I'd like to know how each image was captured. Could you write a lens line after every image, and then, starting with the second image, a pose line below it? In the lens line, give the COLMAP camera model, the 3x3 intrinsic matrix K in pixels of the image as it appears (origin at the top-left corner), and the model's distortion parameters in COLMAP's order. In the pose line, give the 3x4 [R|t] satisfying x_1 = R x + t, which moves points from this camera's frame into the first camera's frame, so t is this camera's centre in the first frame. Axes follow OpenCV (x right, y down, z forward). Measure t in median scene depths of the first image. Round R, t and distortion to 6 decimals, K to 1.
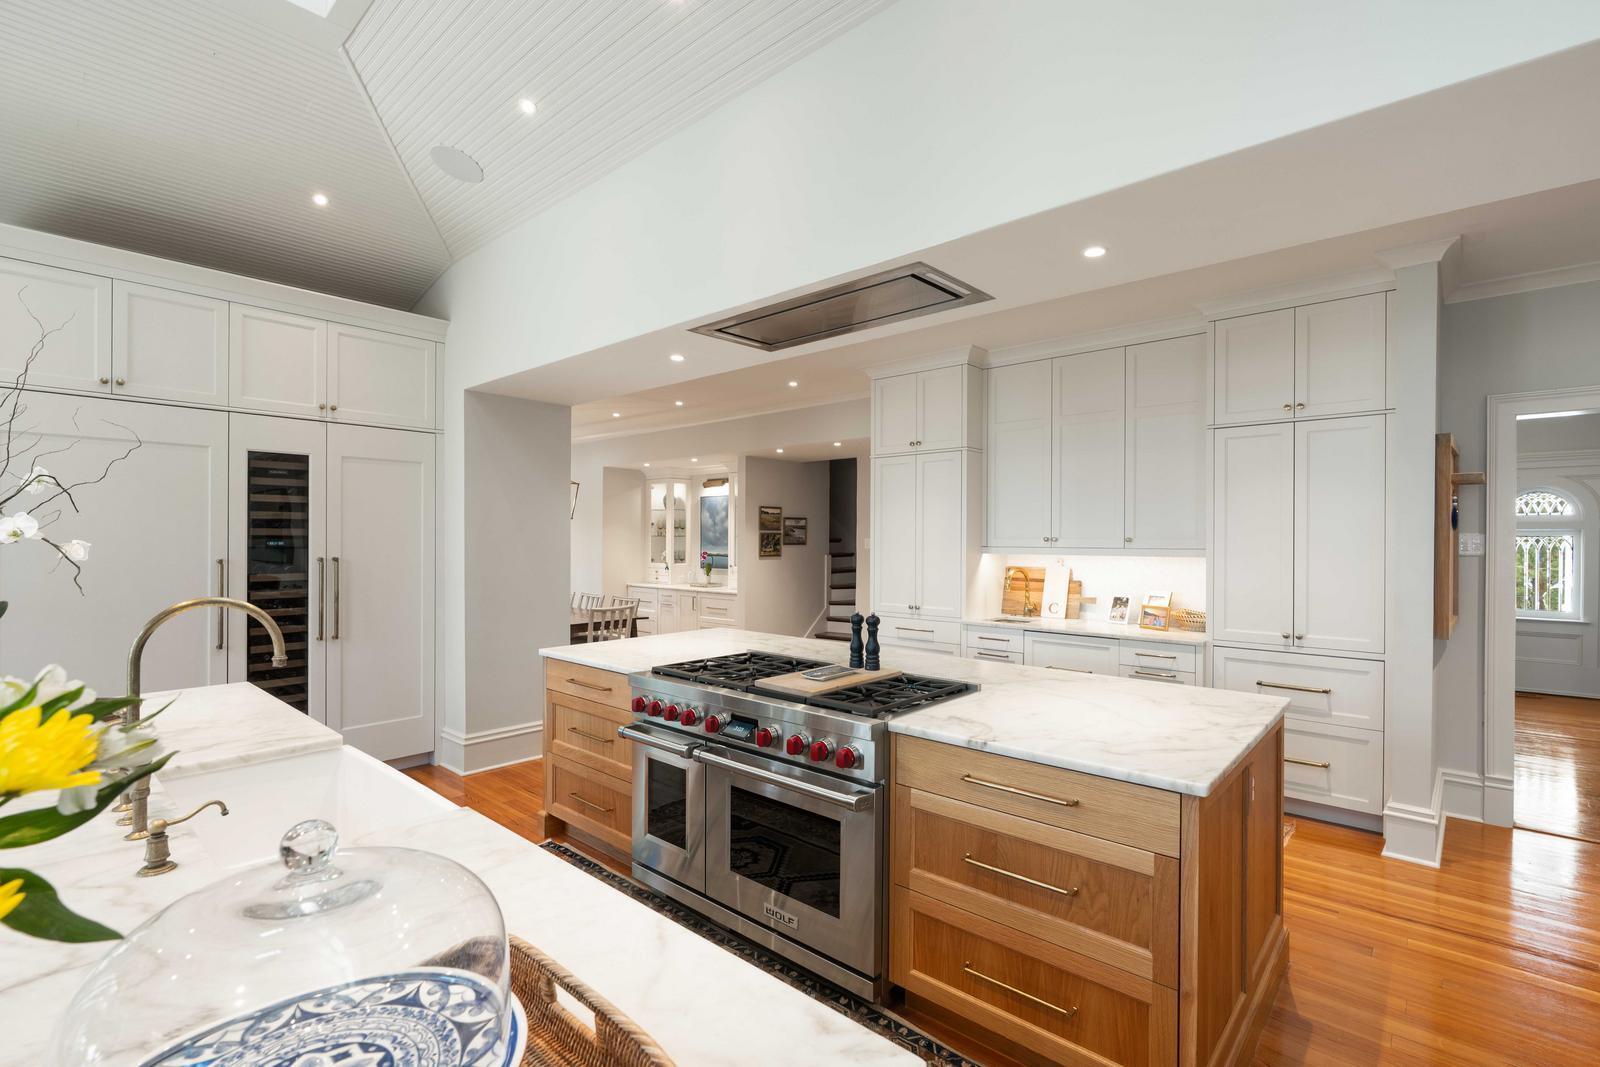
lens RADIAL K [[730.5, 0, 790.7], [0, 730.5, 537.3], [0, 0, 1]] dist [-0.001171, -0.000006]
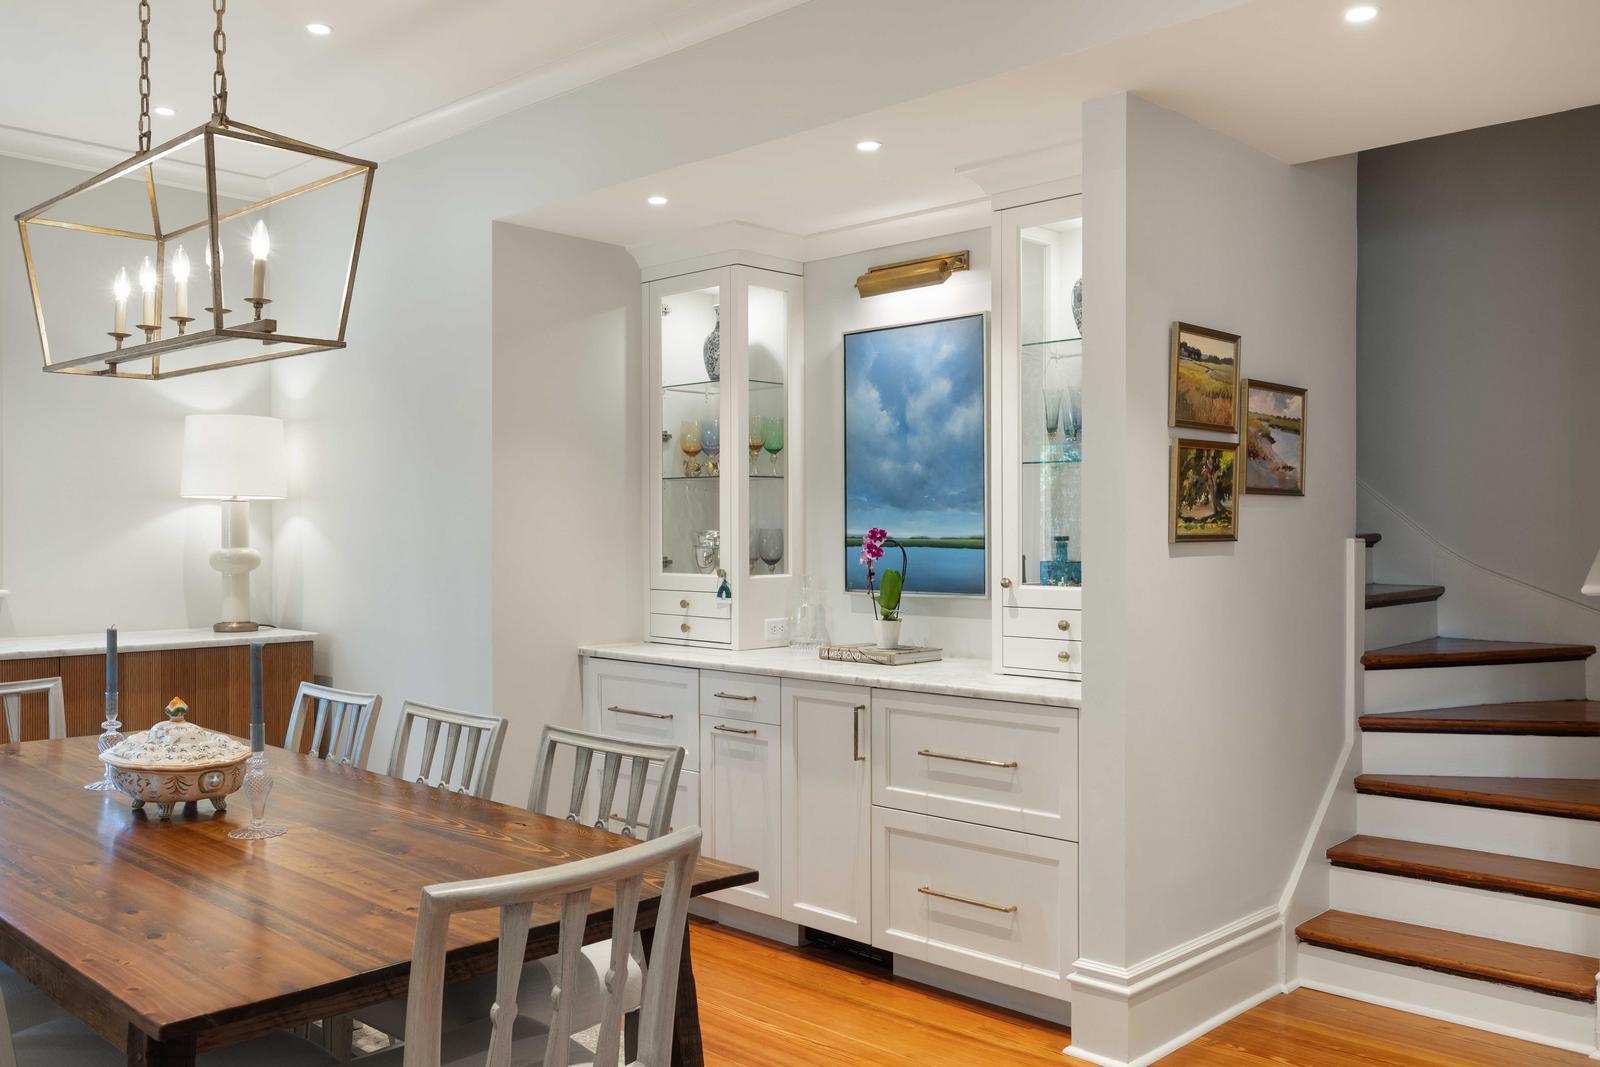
lens RADIAL K [[1346.9, 0, 804.4], [0, 1346.9, 534.5], [0, 0, 1]] dist [-0.013578, -0.007150]
pose [[0.999781, -0.004613, -0.020419, -0.131801], [0.004700, 0.999980, 0.004254, 0.019007], [0.020399, -0.004349, 0.999782, 0.503265]]
